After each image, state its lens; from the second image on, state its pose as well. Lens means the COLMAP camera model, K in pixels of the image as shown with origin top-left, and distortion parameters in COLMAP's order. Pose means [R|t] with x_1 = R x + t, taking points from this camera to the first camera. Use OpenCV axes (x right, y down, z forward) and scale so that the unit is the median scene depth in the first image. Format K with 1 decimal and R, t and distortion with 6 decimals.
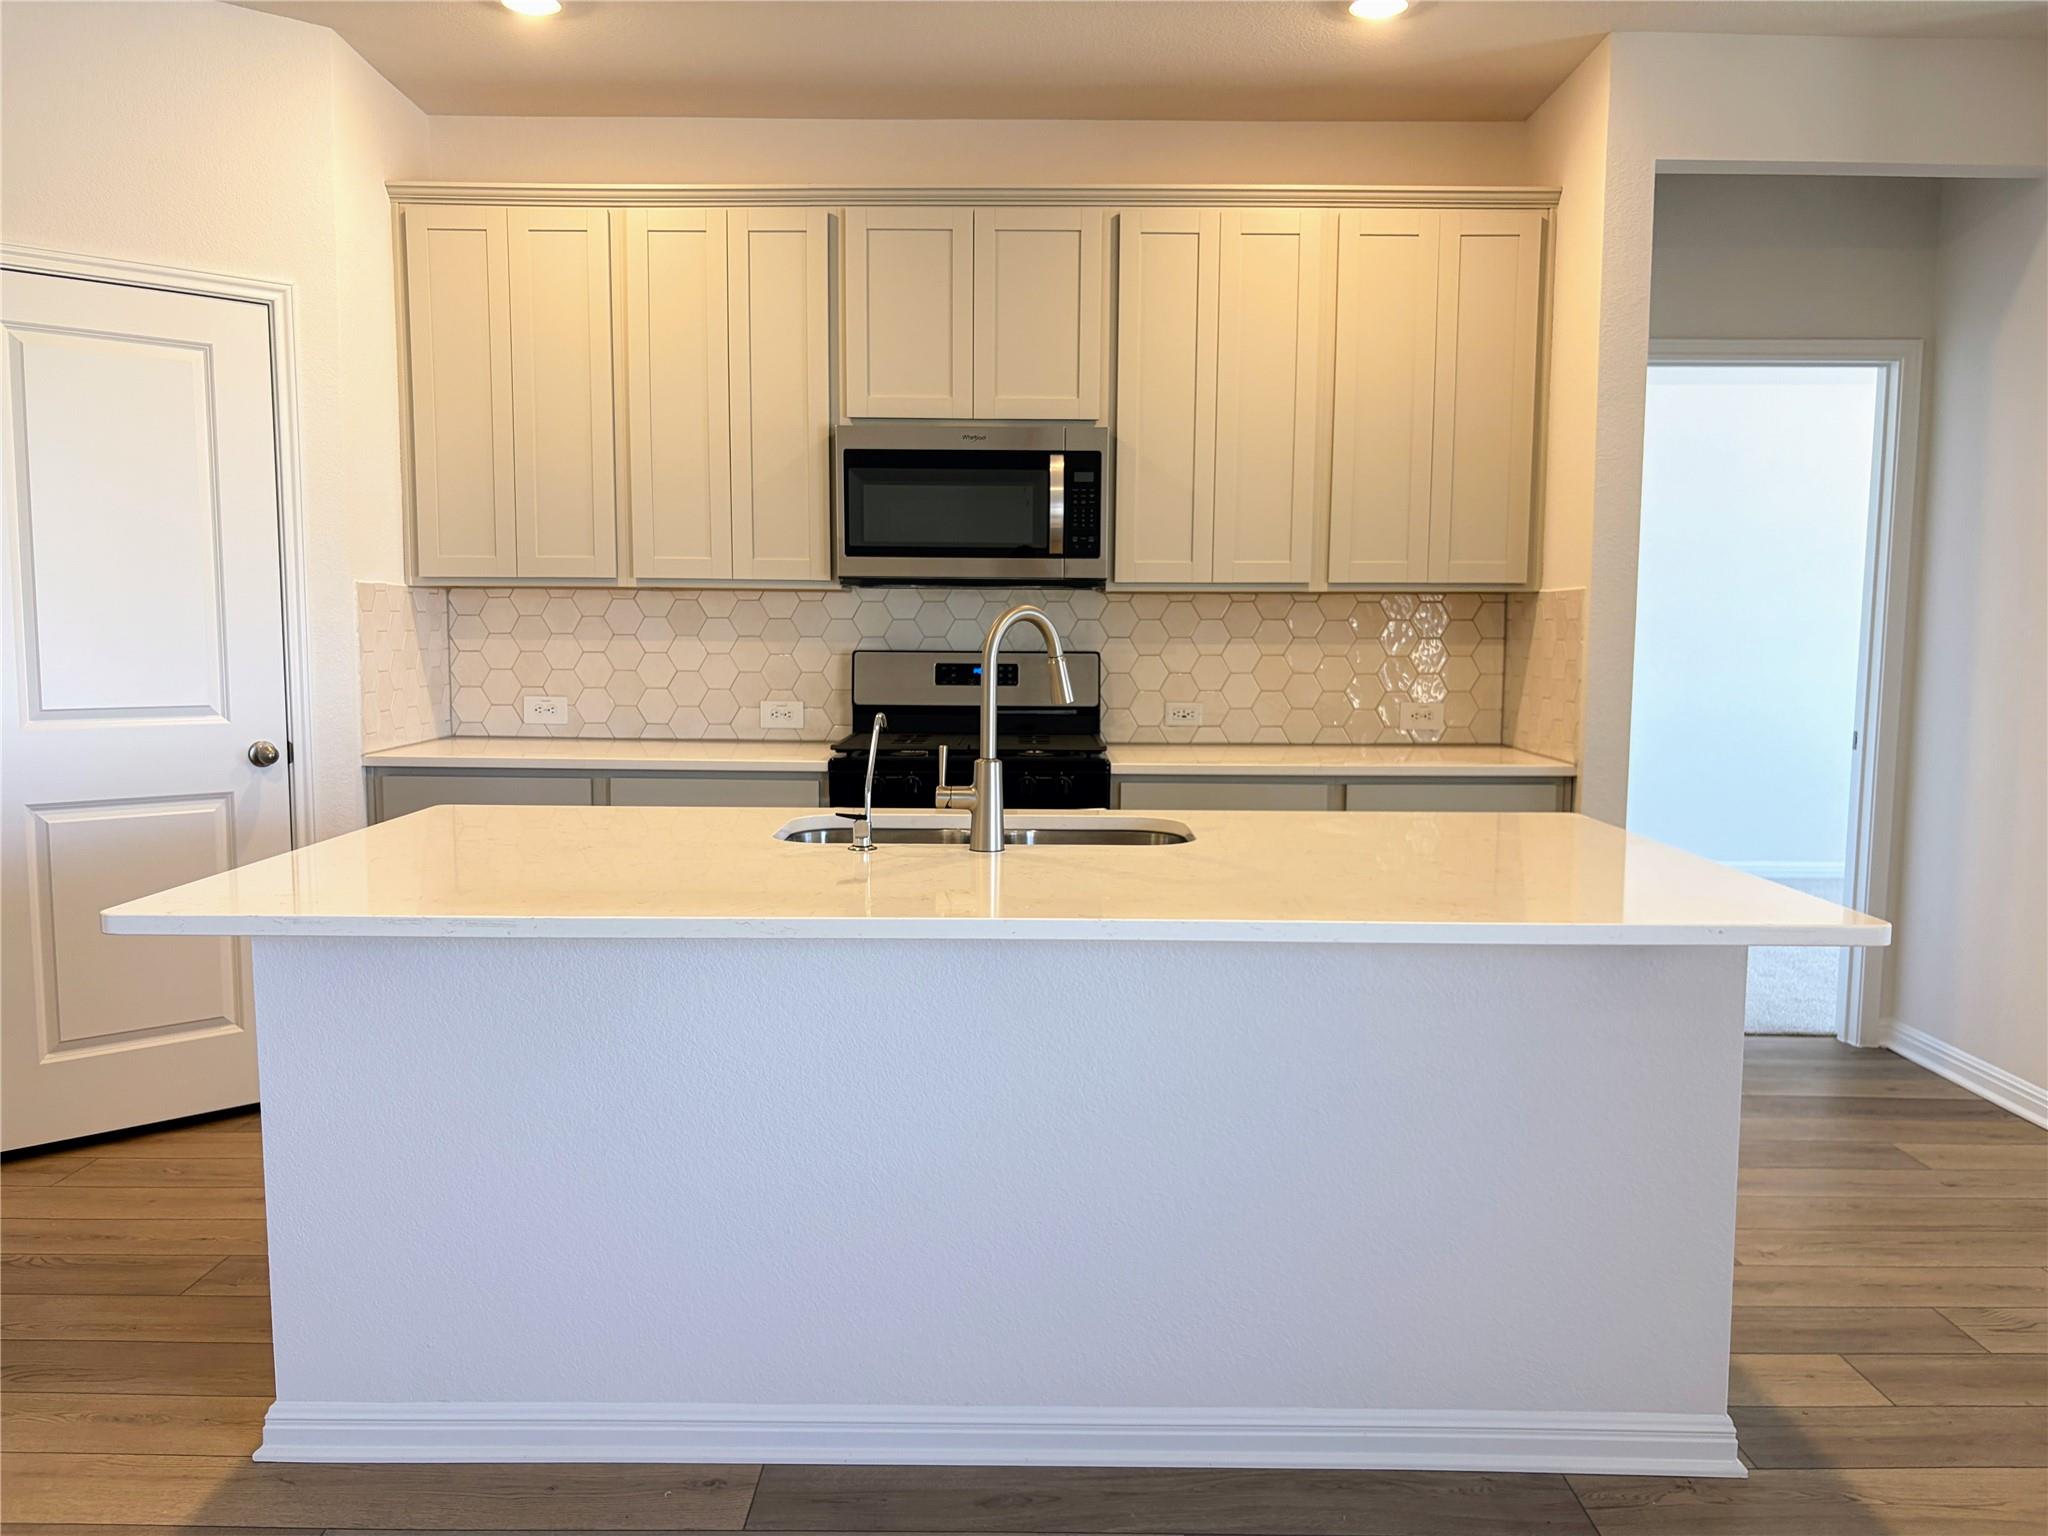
lens RADIAL K [[1557.7, 0, 1030.1], [0, 1557.7, 776.8], [0, 0, 1]] dist [0.012544, 0.002580]
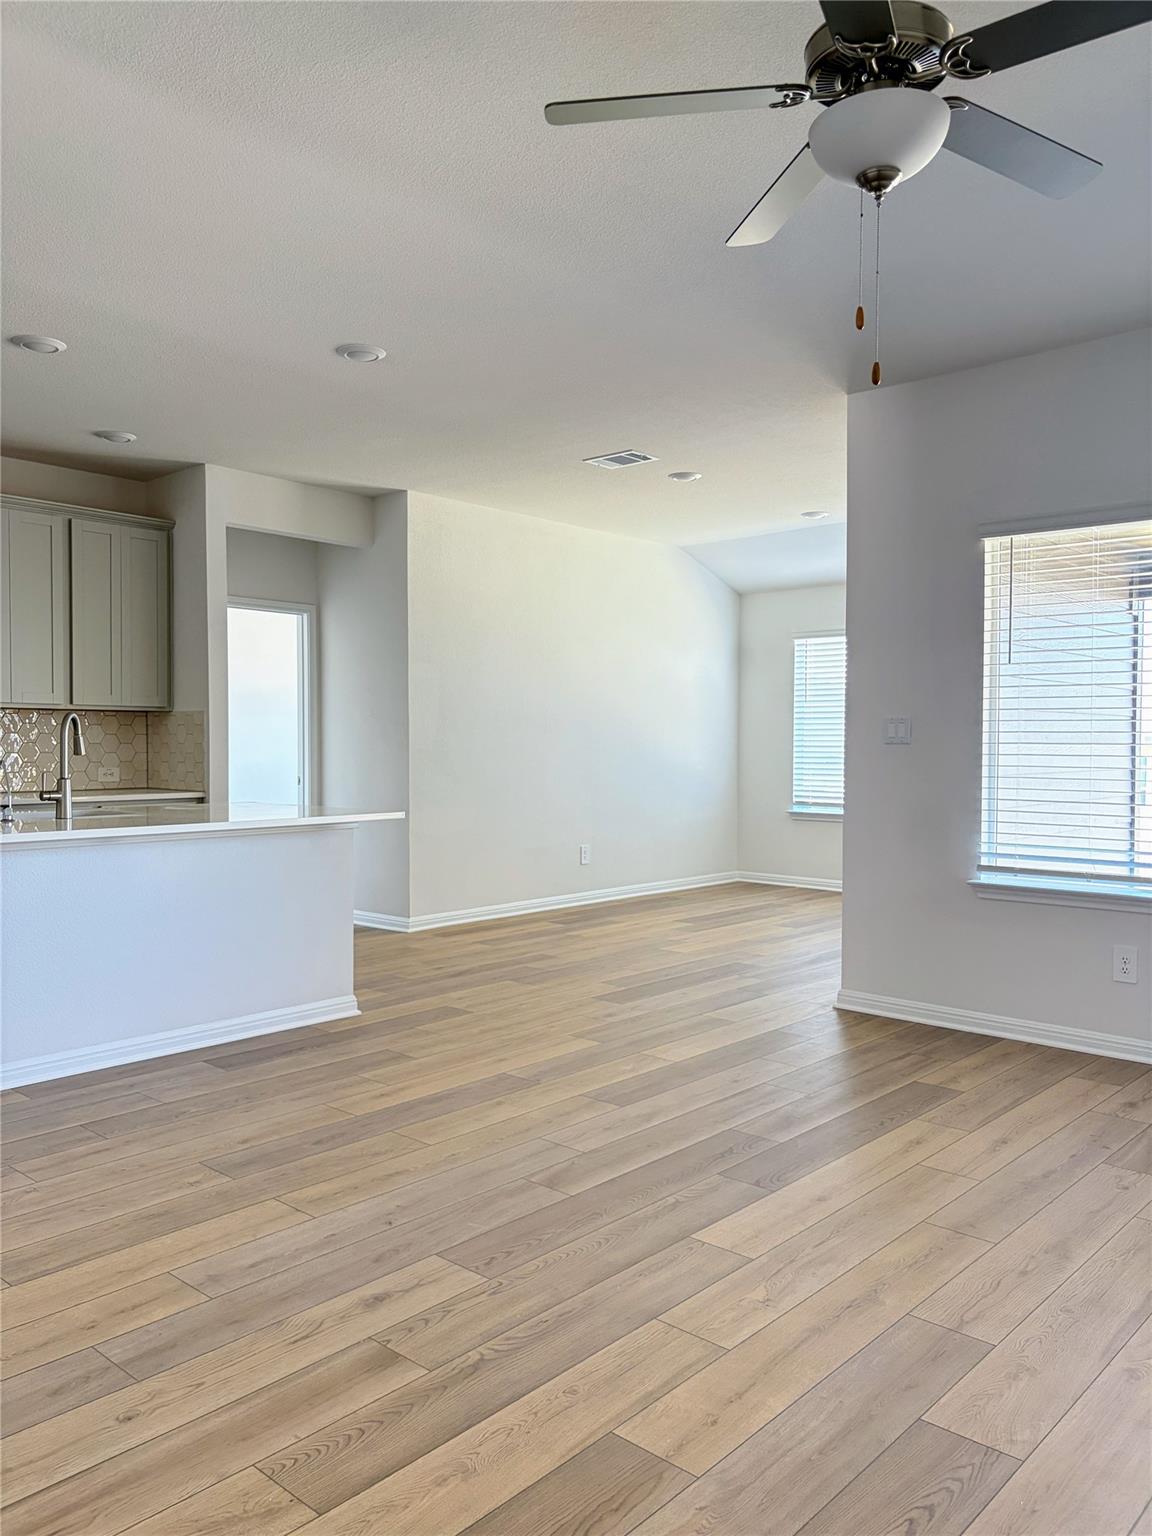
lens RADIAL K [[1168.3, 0, 572.6], [0, 1168.3, 764.7], [0, 0, 1]] dist [0.012544, 0.002580]
pose [[0.668828, -0.015435, 0.743257, -0.435502], [0.070183, 0.996630, -0.042459, 0.050309], [-0.740097, 0.080562, 0.667657, -0.382668]]
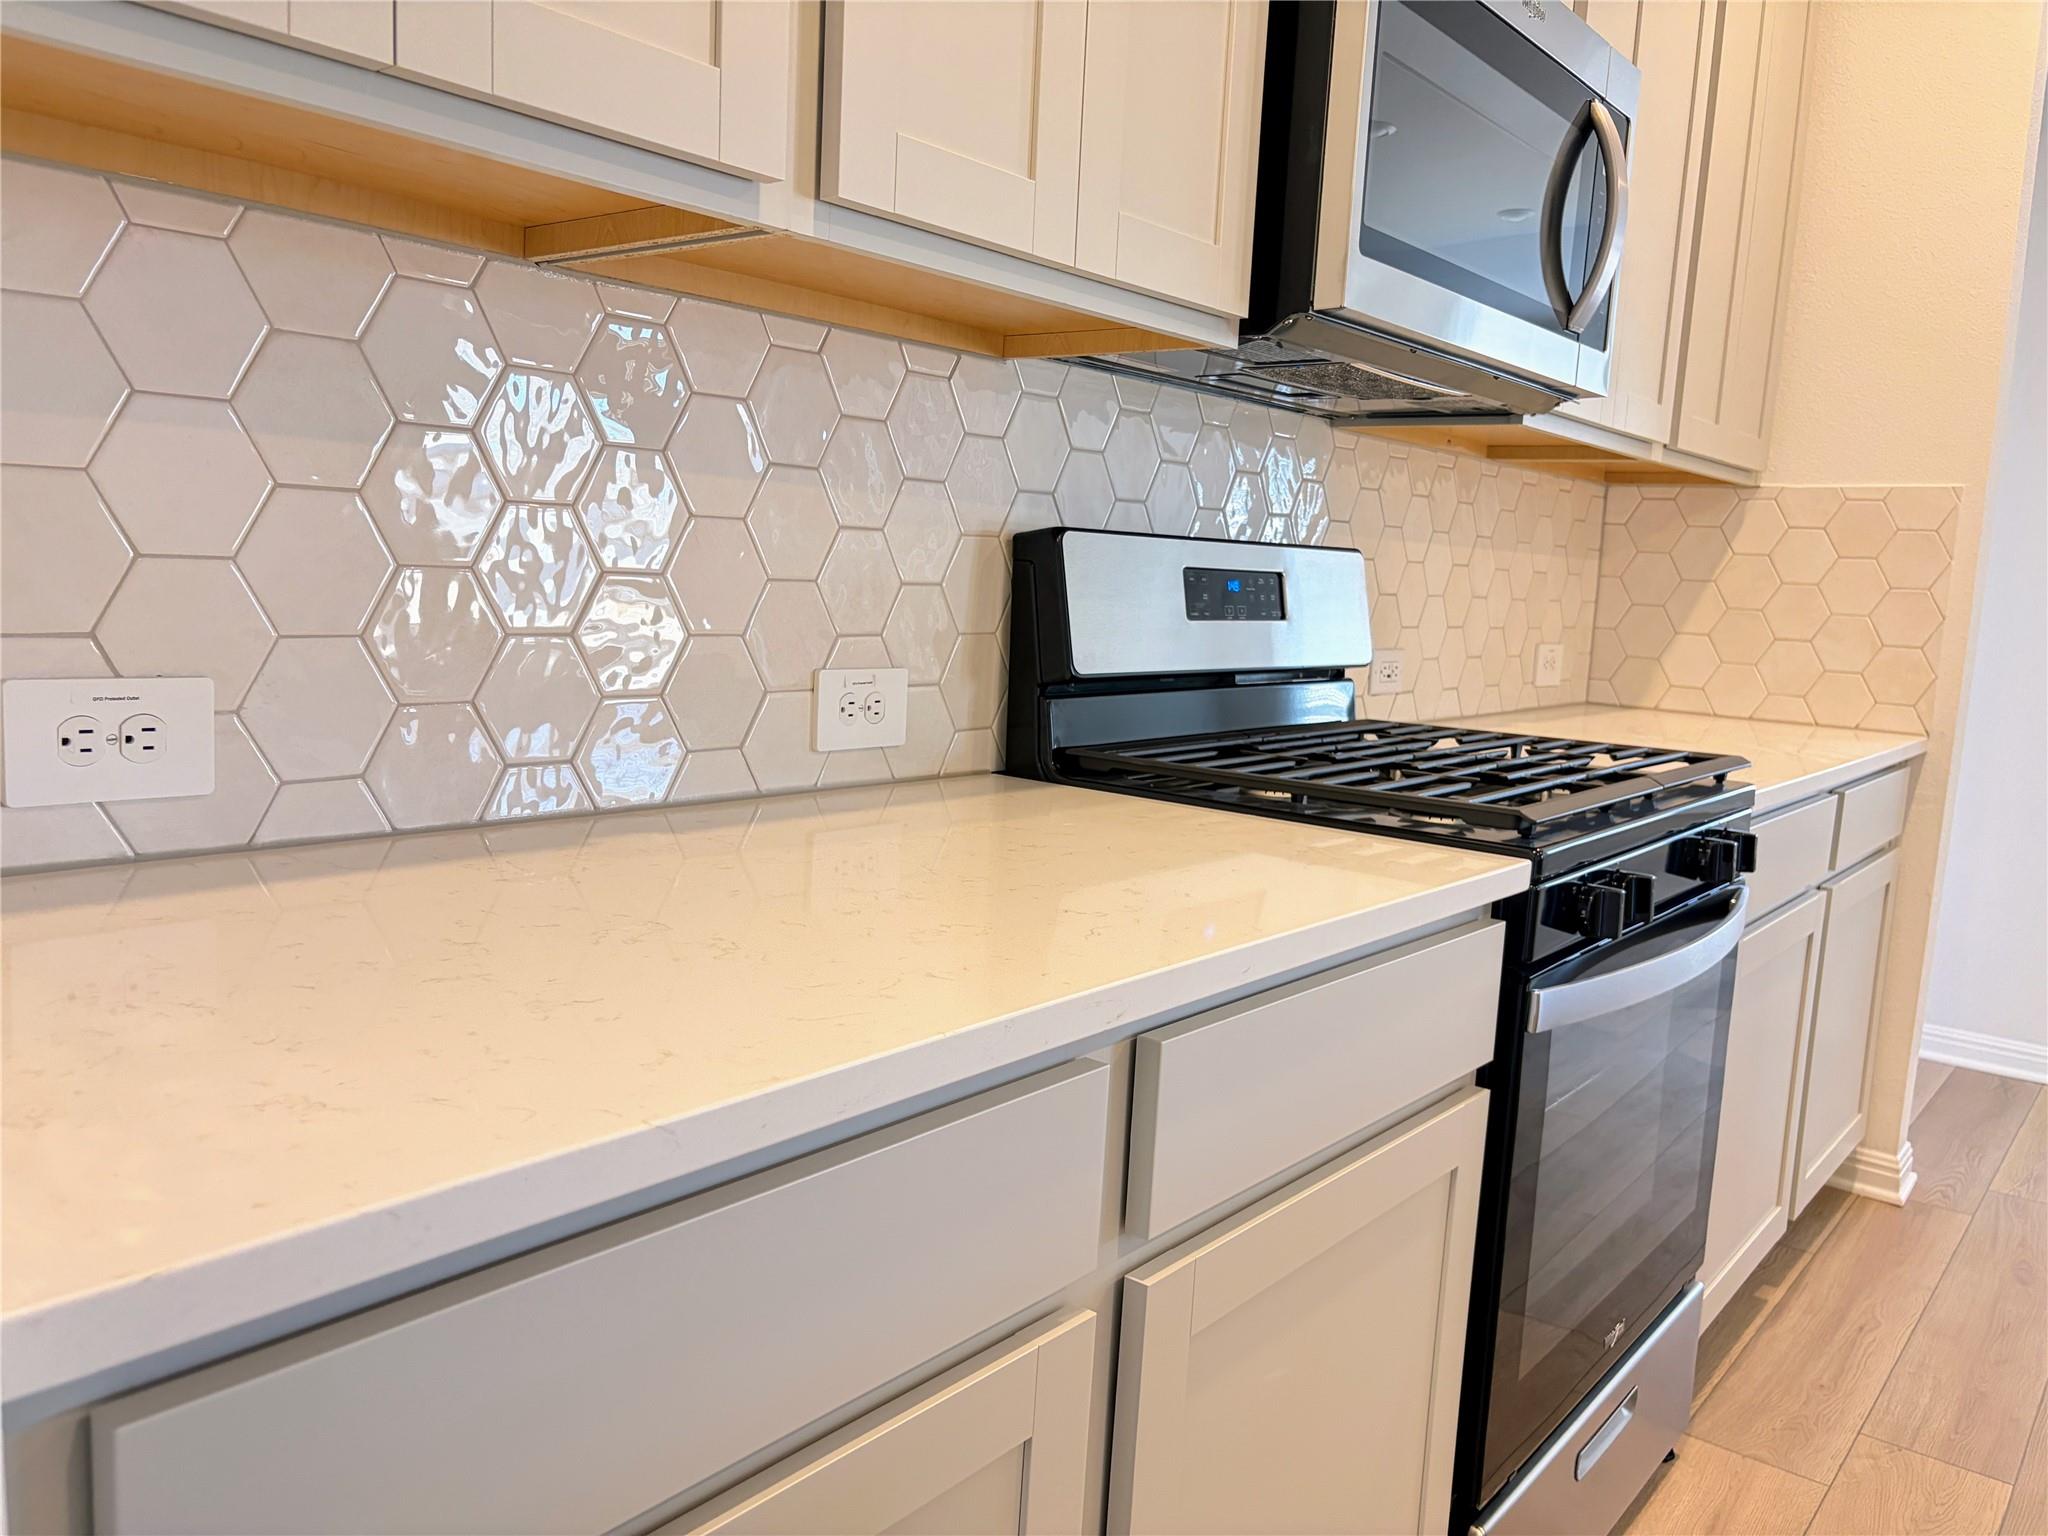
lens RADIAL K [[1557.7, 0, 1024.8], [0, 1557.7, 767.9], [0, 0, 1]] dist [0.012544, 0.002580]
pose [[0.620468, -0.078024, 0.780341, -0.408809], [0.031506, 0.996715, 0.074607, -0.052020], [-0.783598, -0.021707, 0.620888, 0.775215]]
